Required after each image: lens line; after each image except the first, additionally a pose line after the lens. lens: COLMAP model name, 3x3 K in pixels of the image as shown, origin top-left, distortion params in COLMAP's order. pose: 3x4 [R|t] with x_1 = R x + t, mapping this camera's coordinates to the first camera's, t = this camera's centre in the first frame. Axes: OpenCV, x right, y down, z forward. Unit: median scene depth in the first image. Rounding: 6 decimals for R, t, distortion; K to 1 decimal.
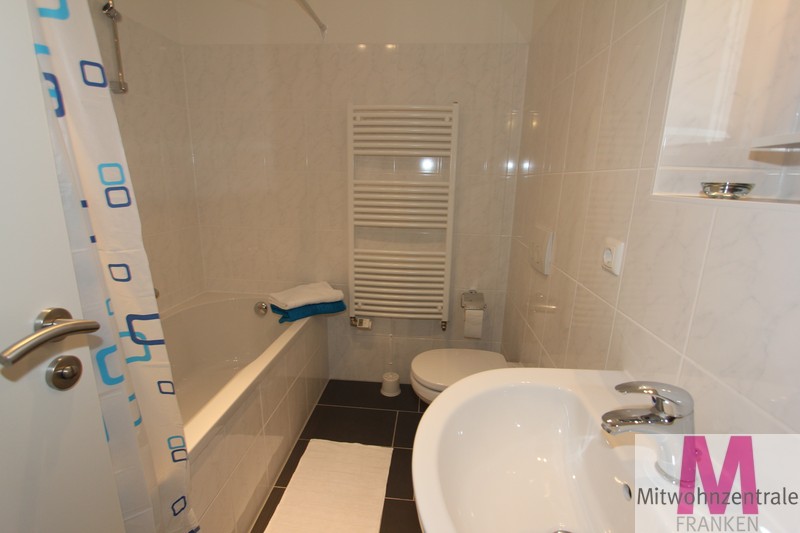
lens RADIAL K [[371.1, 0, 399.3], [0, 371.1, 270.9], [0, 0, 1]] dist [-0.016860, 0.000816]
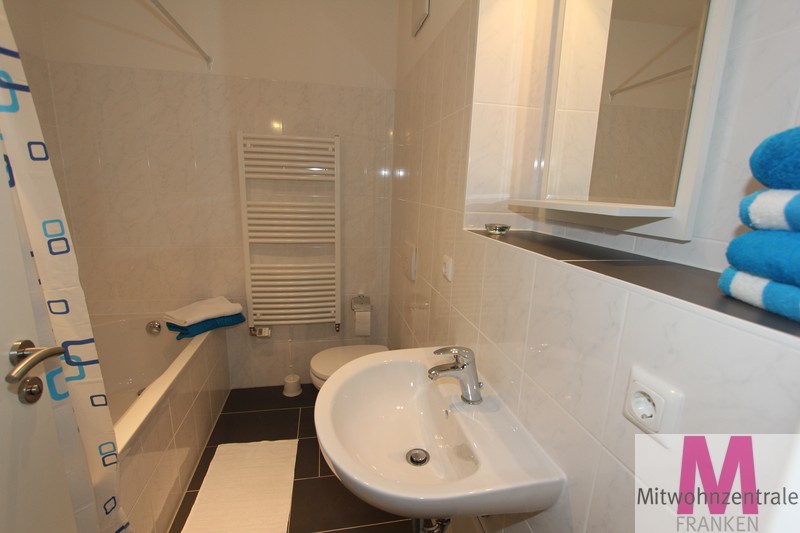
lens RADIAL K [[371.1, 0, 399.3], [0, 371.1, 270.9], [0, 0, 1]] dist [-0.016860, 0.000816]
pose [[0.959149, -0.053782, 0.277744, -0.005849], [0.055397, 0.998462, 0.002035, -0.019320], [-0.277426, 0.013435, 0.960653, -0.164979]]
